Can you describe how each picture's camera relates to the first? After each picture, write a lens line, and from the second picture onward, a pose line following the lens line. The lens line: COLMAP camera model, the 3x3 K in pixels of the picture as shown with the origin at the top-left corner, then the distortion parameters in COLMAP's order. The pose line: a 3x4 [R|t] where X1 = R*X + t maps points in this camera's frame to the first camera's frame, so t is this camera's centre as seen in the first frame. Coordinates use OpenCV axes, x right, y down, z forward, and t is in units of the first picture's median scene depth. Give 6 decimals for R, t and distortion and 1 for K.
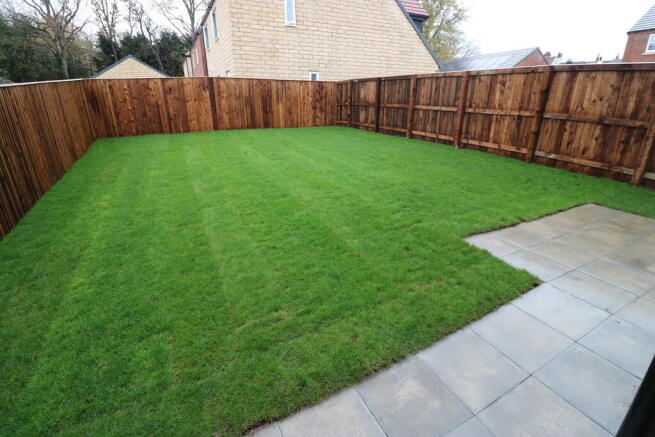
lens RADIAL K [[302.1, 0, 327.1], [0, 302.1, 211.0], [0, 0, 1]] dist [0.001752, -0.014539]
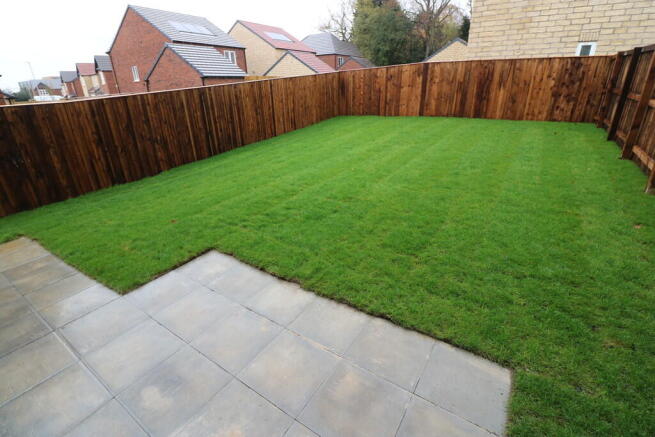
lens RADIAL K [[302.1, 0, 327.1], [0, 302.1, 211.0], [0, 0, 1]] dist [0.001752, -0.014539]
pose [[0.497725, 0.325826, -0.803808, 0.394545], [-0.274166, 0.938341, 0.210593, -0.095476], [0.822863, 0.115560, 0.556366, 0.213235]]
